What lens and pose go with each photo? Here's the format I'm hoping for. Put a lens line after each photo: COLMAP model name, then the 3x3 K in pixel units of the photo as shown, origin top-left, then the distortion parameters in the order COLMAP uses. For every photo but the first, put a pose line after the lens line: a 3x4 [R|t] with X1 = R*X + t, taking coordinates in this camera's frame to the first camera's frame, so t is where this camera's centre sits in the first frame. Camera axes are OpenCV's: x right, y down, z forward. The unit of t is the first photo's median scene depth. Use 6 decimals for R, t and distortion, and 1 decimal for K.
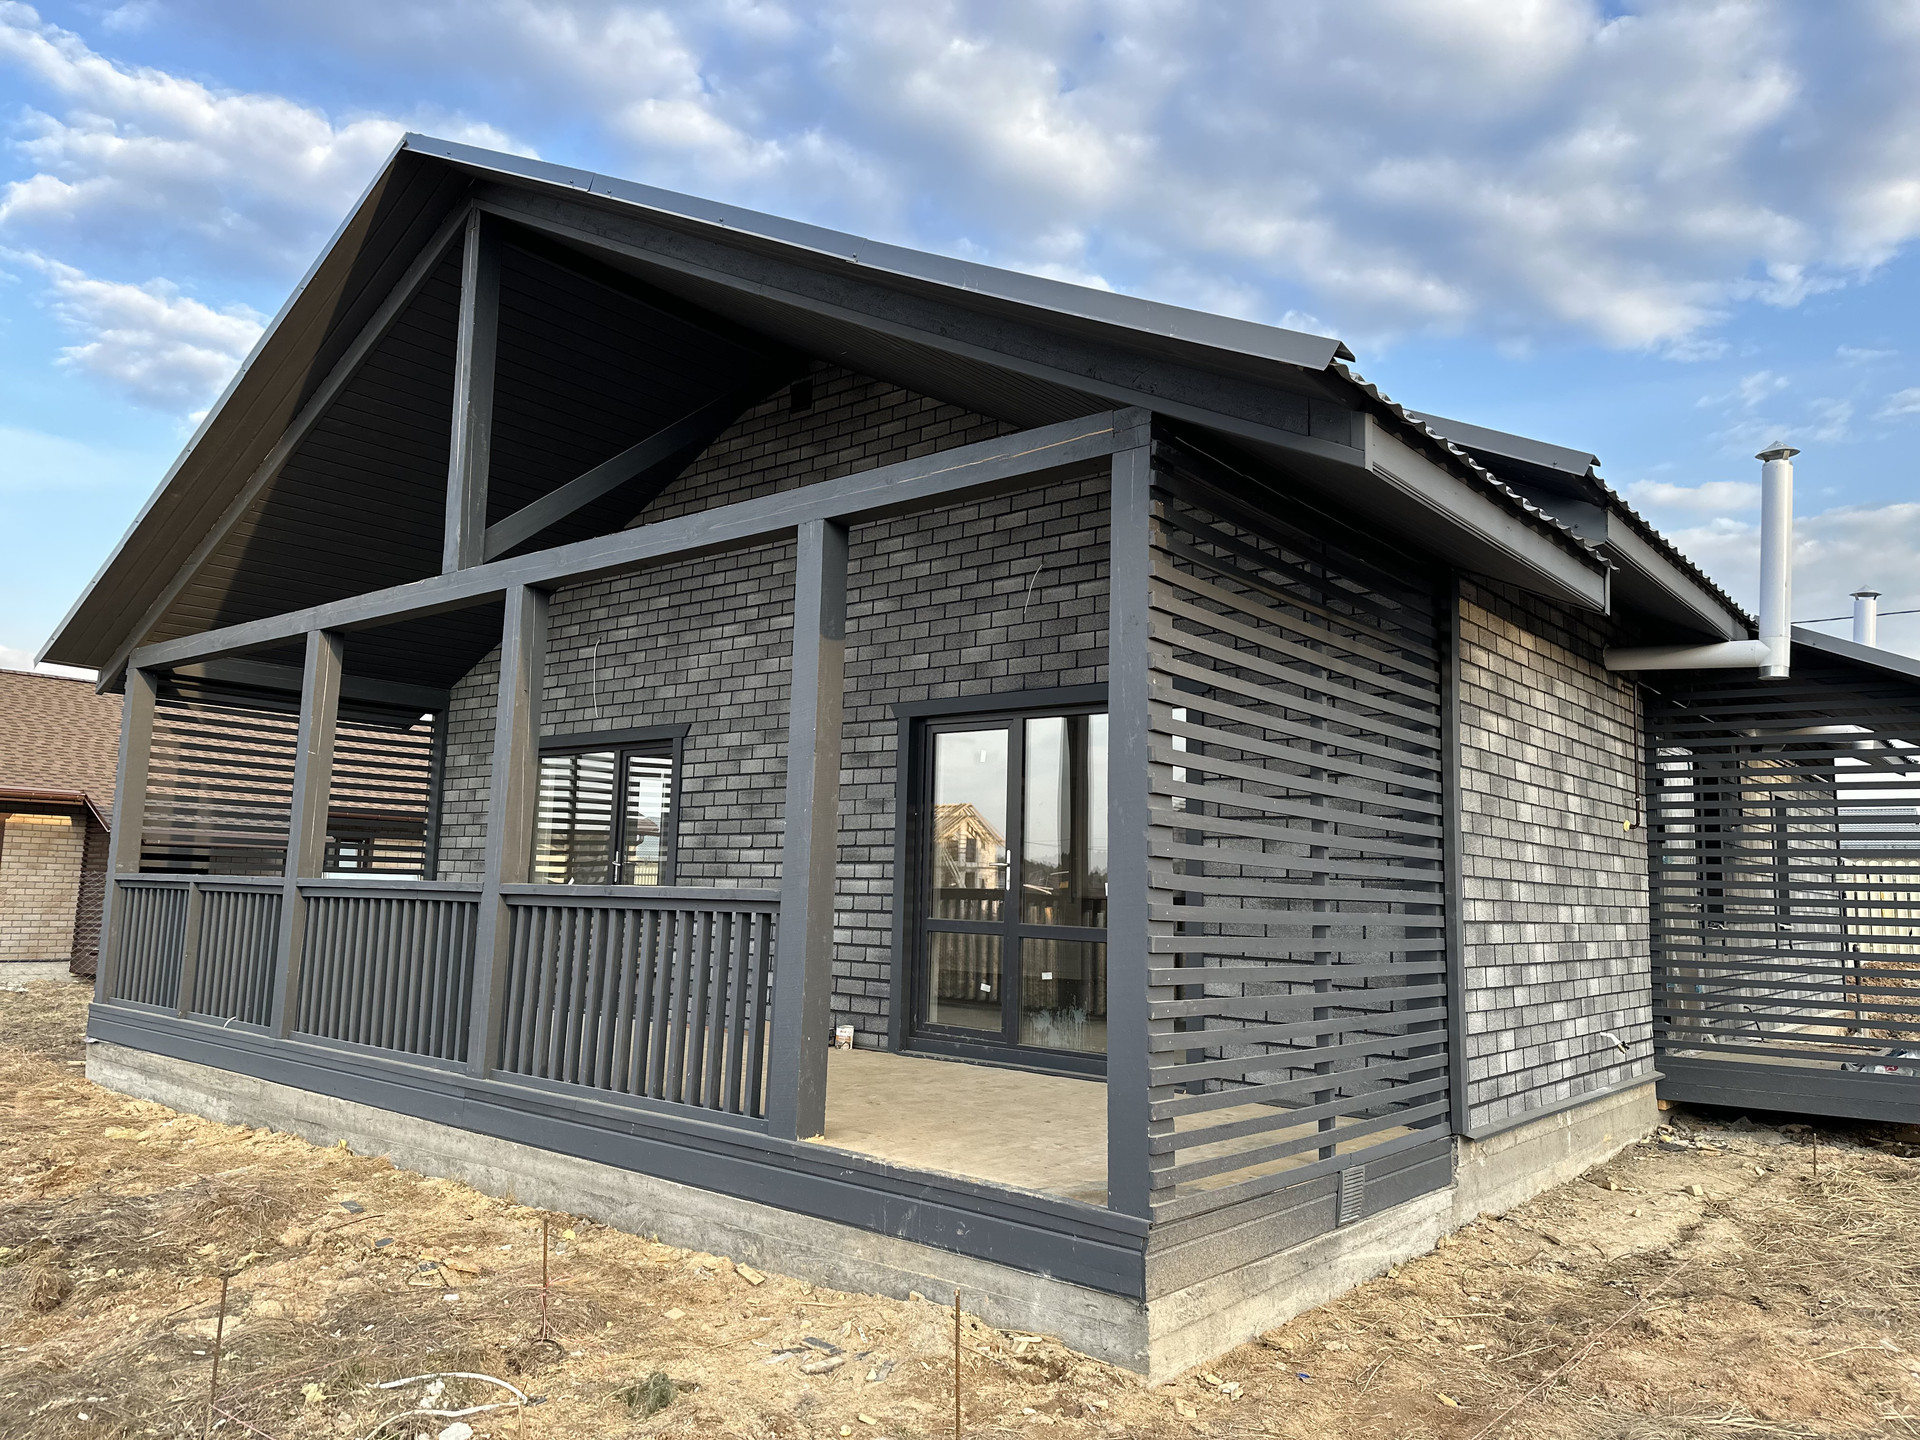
lens RADIAL K [[1329.9, 0, 960.0], [0, 1329.9, 720.0], [0, 0, 1]] dist [0.096197, -0.137400]
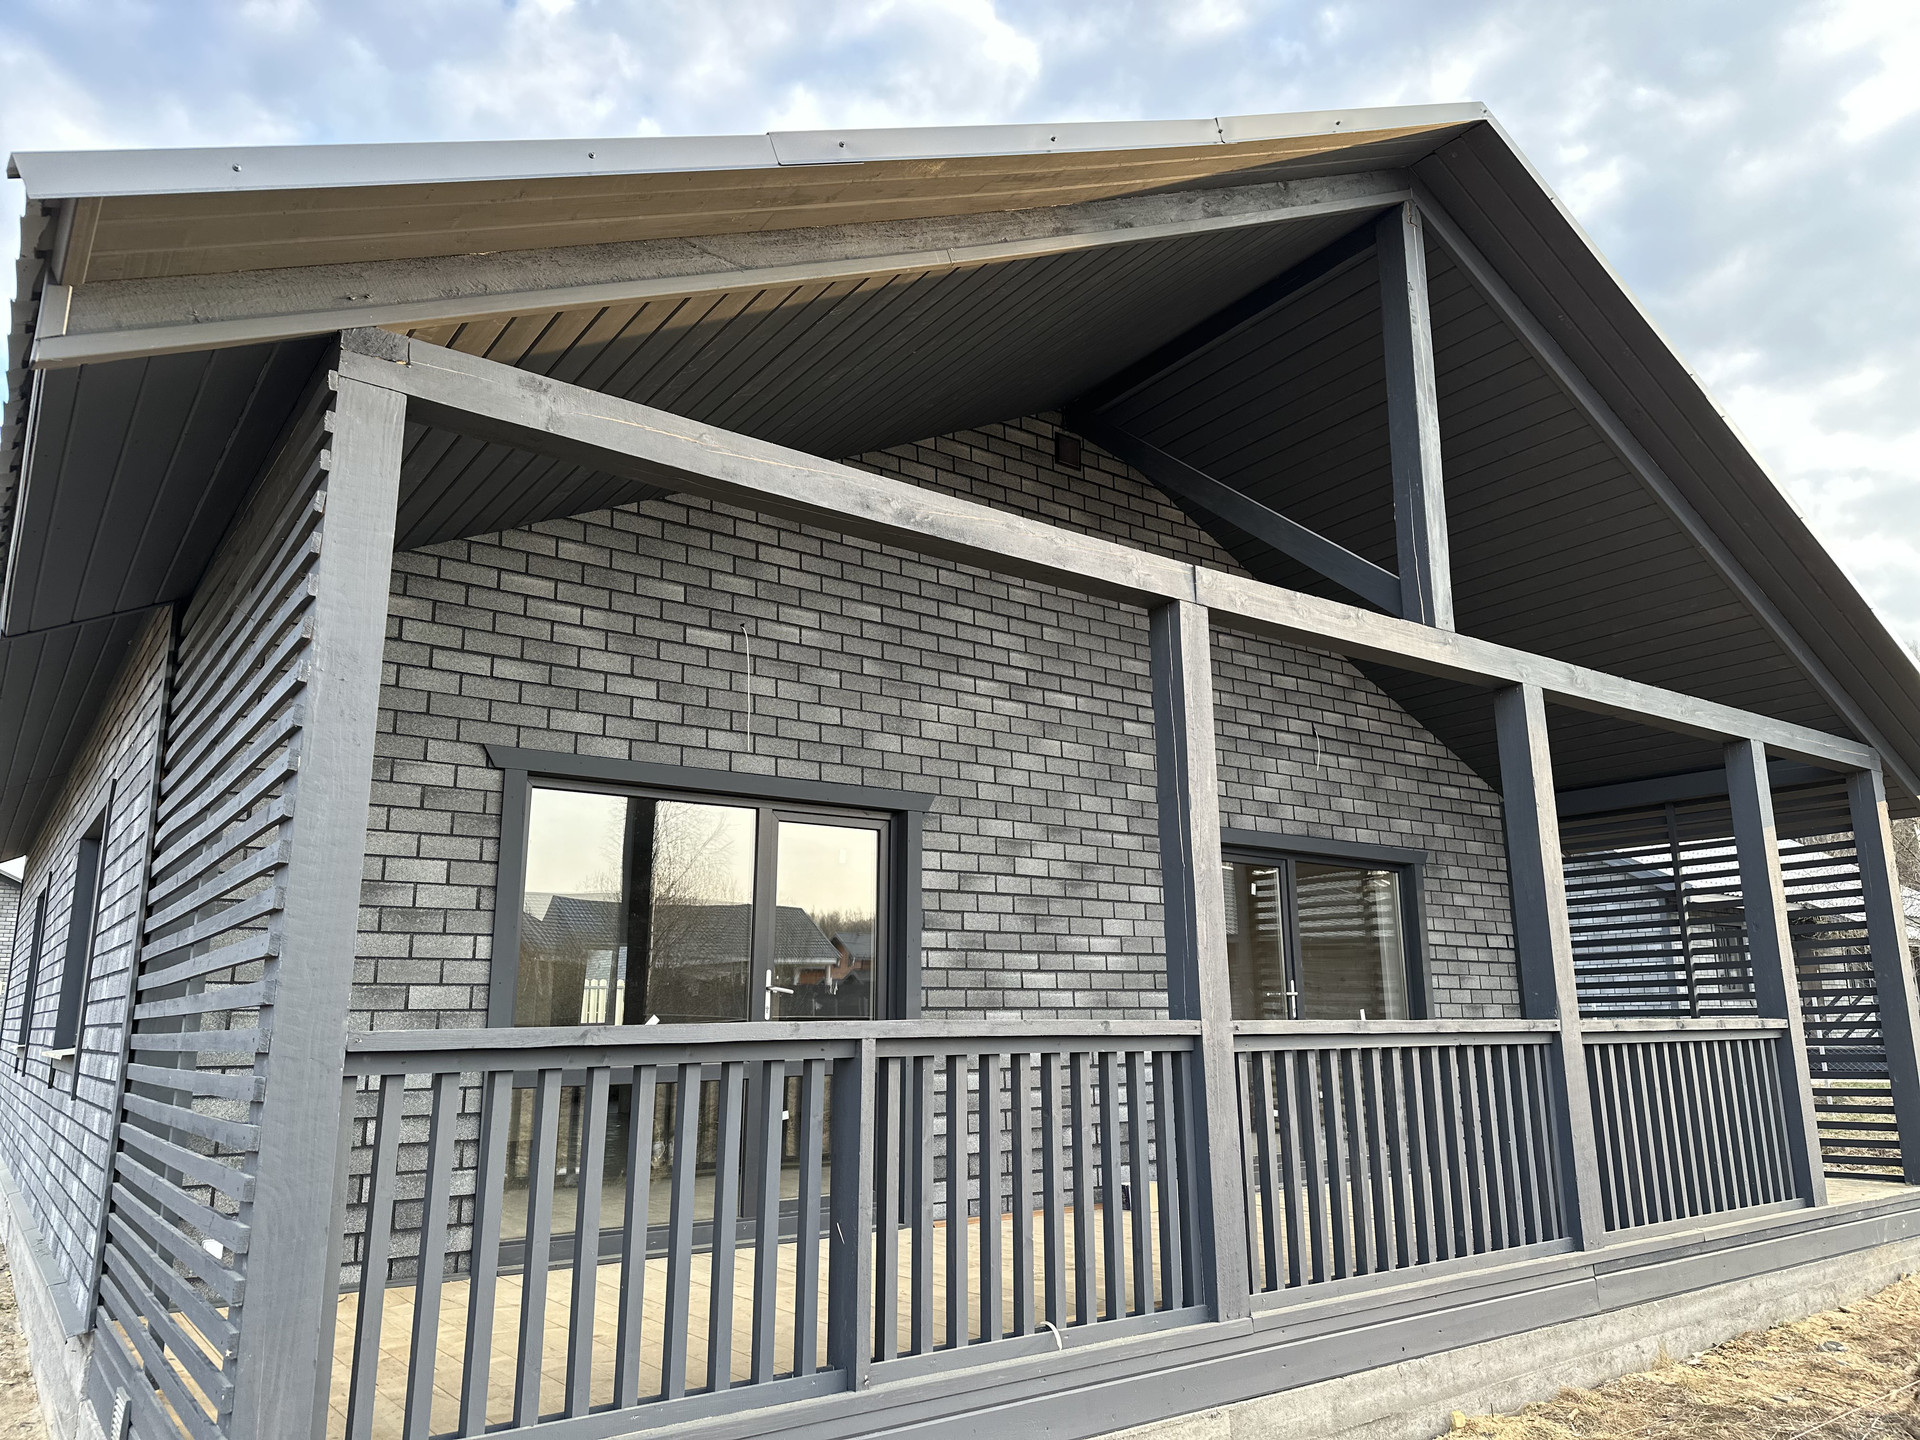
lens RADIAL K [[1329.9, 0, 960.0], [0, 1329.9, 720.0], [0, 0, 1]] dist [0.096197, -0.137400]
pose [[0.236566, 0.187109, 0.953429, -1.189838], [-0.109187, 0.980186, -0.165268, 0.106845], [-0.965461, -0.065005, 0.252309, 1.059959]]
